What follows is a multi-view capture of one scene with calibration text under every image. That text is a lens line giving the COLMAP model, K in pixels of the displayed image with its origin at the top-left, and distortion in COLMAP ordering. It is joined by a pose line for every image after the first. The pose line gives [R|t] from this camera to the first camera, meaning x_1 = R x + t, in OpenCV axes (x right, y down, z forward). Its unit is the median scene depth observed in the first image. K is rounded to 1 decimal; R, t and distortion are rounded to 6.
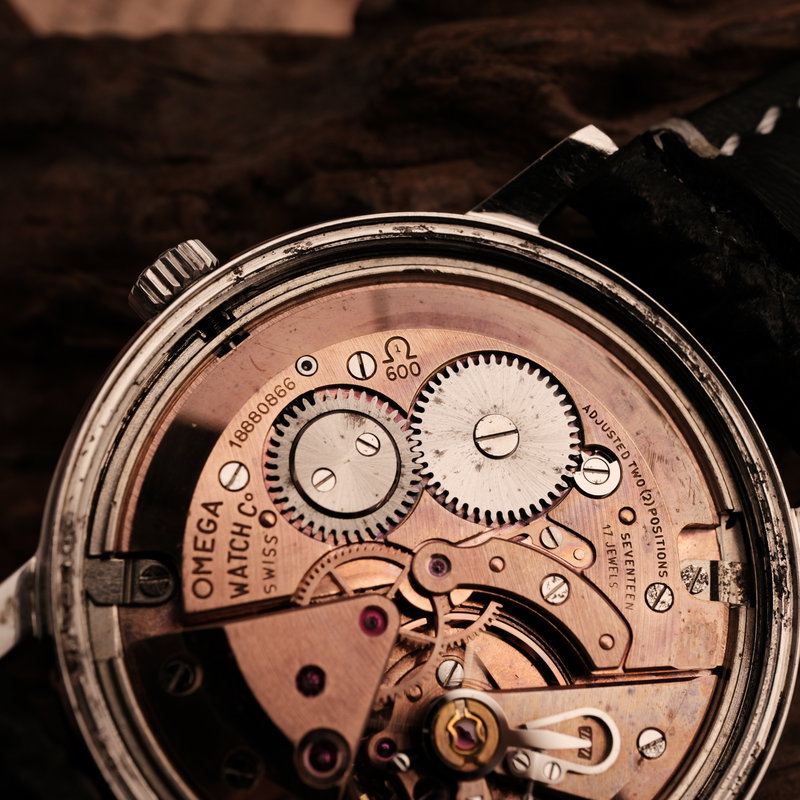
lens RADIAL K [[1478.2, 0, 400.9], [0, 1478.2, 406.6], [0, 0, 1]] dist [0.043417, 0.000000]
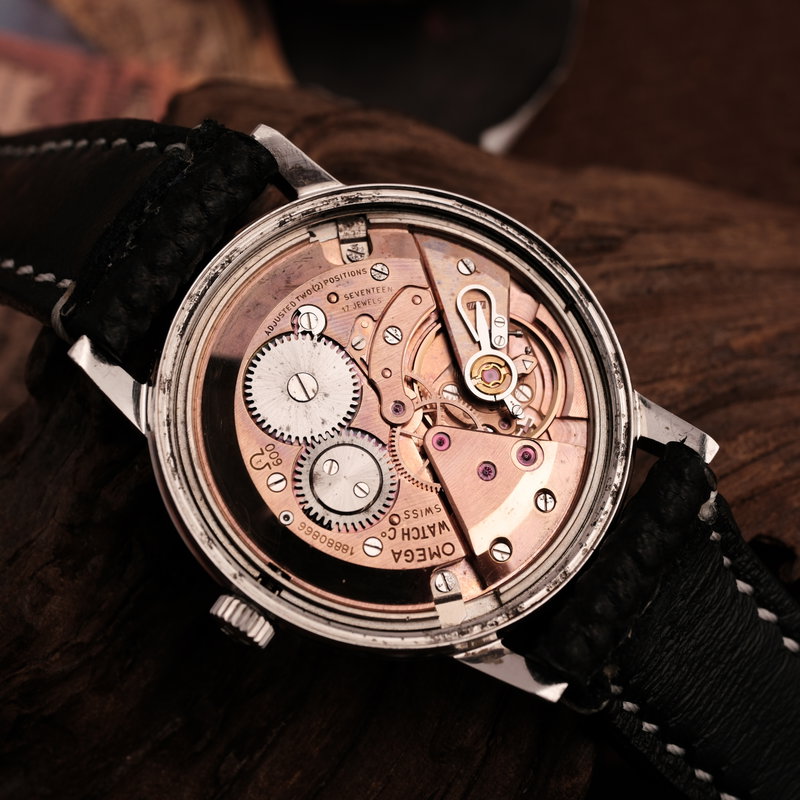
lens RADIAL K [[1478.2, 0, 400.0], [0, 1478.2, 402.4], [0, 0, 1]] dist [0.043417, 0.000000]
pose [[-0.199182, -0.976564, 0.081539, -0.094750], [0.879922, -0.141603, 0.453525, -0.588311], [-0.431350, 0.162082, 0.887506, -0.387823]]
